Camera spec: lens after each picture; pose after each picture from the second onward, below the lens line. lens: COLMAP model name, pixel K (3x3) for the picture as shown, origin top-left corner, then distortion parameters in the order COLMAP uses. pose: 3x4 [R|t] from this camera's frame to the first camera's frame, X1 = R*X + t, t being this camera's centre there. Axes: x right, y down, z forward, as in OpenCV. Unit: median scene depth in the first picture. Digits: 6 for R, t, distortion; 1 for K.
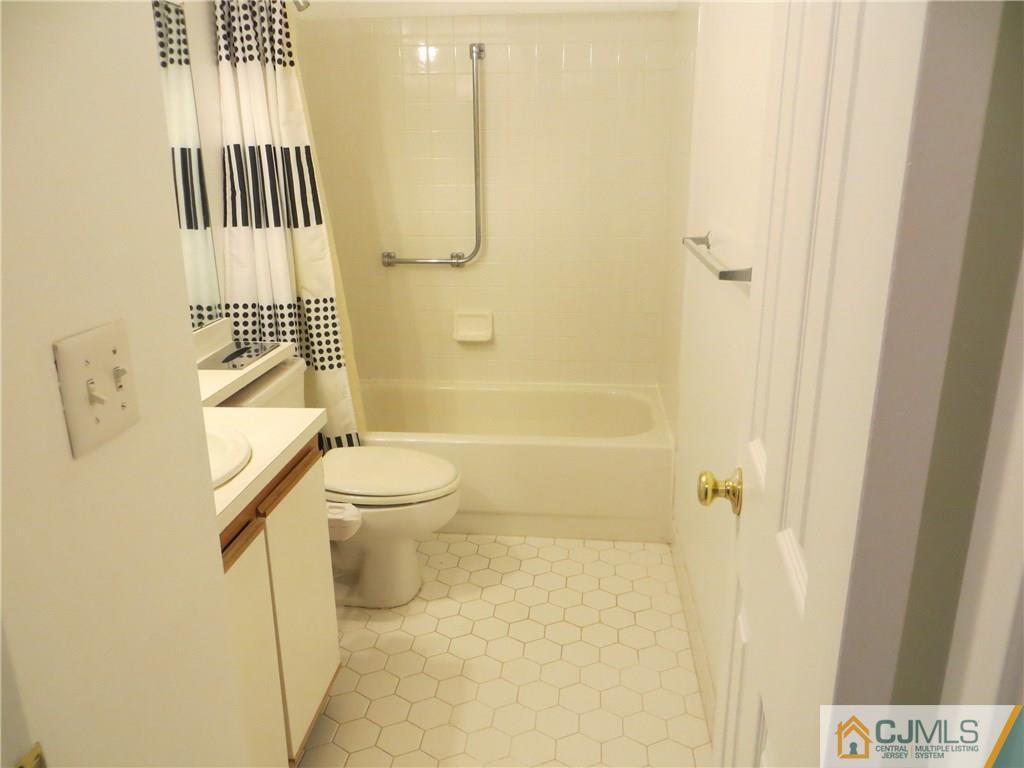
lens RADIAL K [[770.4, 0, 510.1], [0, 770.4, 378.3], [0, 0, 1]] dist [-0.013359, 0.007505]
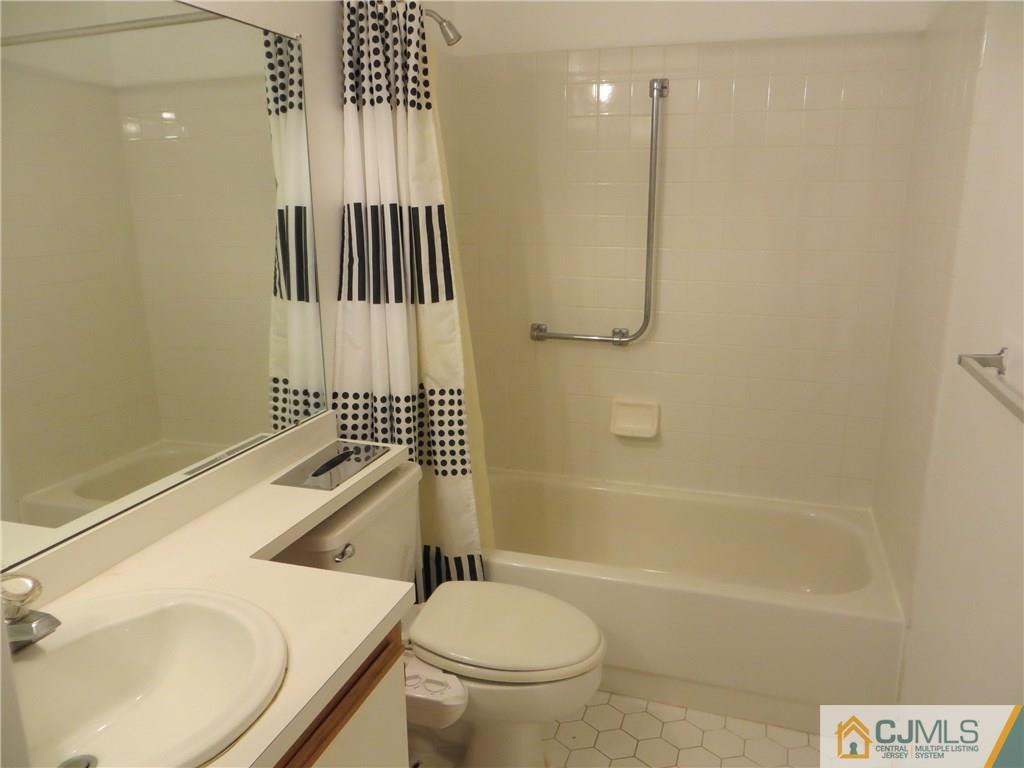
lens RADIAL K [[770.4, 0, 510.1], [0, 770.4, 378.3], [0, 0, 1]] dist [-0.013359, 0.007505]
pose [[0.976224, 0.056211, -0.209351, -0.010894], [-0.066156, 0.996975, -0.040804, -0.089909], [0.206424, 0.053683, 0.976989, 0.225806]]
